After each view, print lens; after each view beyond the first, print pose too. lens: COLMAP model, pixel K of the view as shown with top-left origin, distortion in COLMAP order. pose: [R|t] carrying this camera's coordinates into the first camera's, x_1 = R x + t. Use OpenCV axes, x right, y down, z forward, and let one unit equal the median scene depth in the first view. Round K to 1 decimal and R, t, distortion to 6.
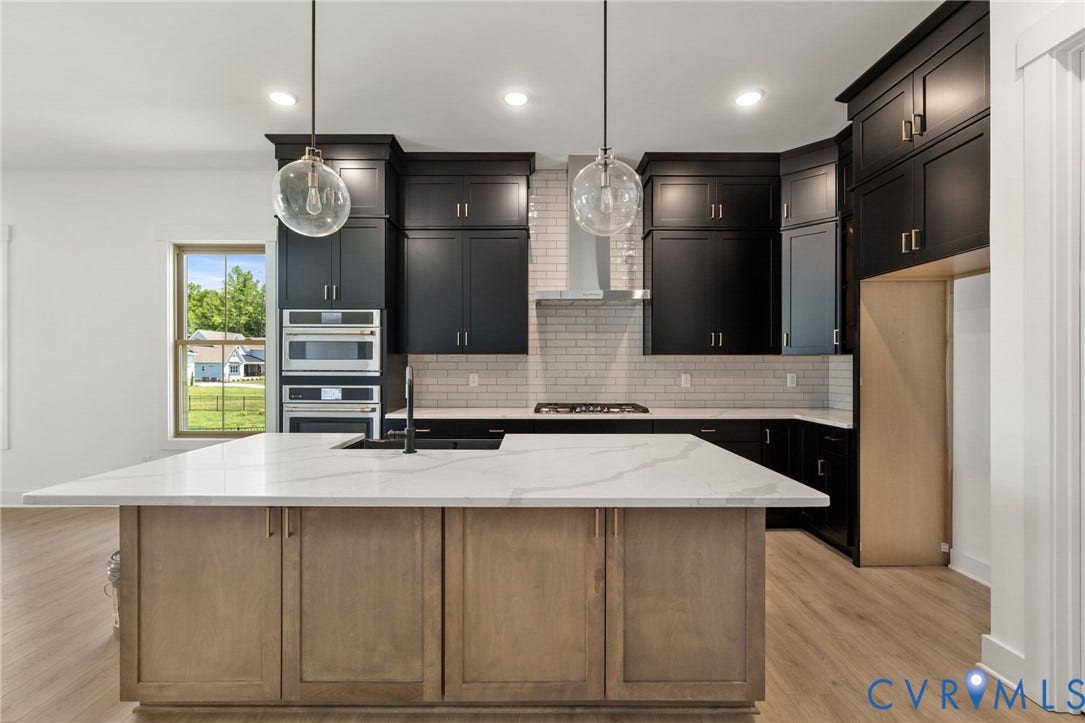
lens RADIAL K [[475.6, 0, 533.0], [0, 475.6, 367.0], [0, 0, 1]] dist [-0.001110, -0.000168]
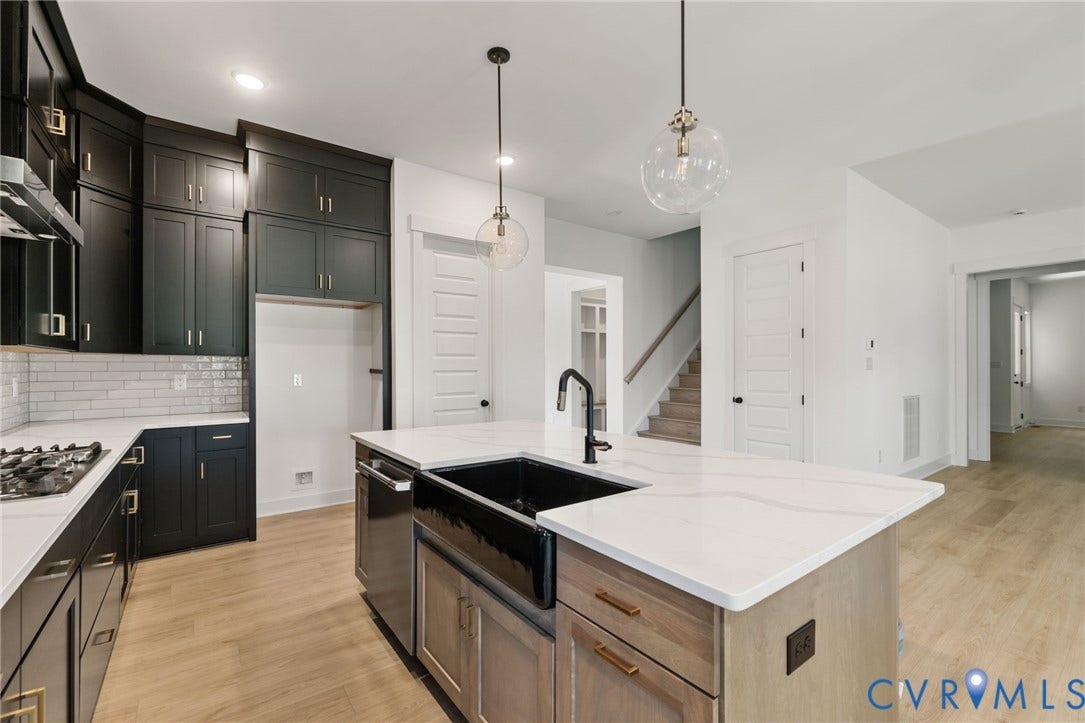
lens RADIAL K [[469.0, 0, 542.5], [0, 469.0, 361.5], [0, 0, 1]] dist [-0.001415, 0.000130]
pose [[-0.597252, 0.007775, 0.802016, -0.549682], [0.000774, 0.999958, -0.009117, -0.003079], [-0.802053, -0.004824, -0.597233, 0.946790]]
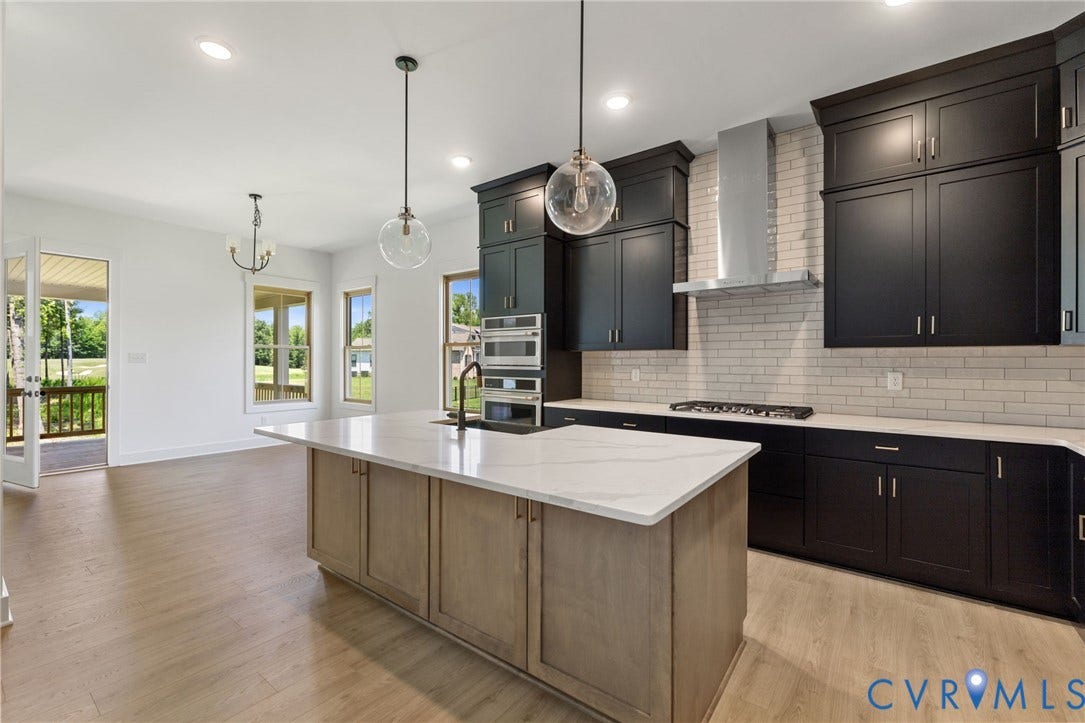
lens RADIAL K [[469.0, 0, 542.5], [0, 469.0, 361.5], [0, 0, 1]] dist [-0.001415, 0.000130]
pose [[0.789838, 0.001368, -0.613314, 0.393553], [-0.003037, 0.999994, -0.001681, -0.000224], [0.613308, 0.003191, 0.789837, 0.085266]]
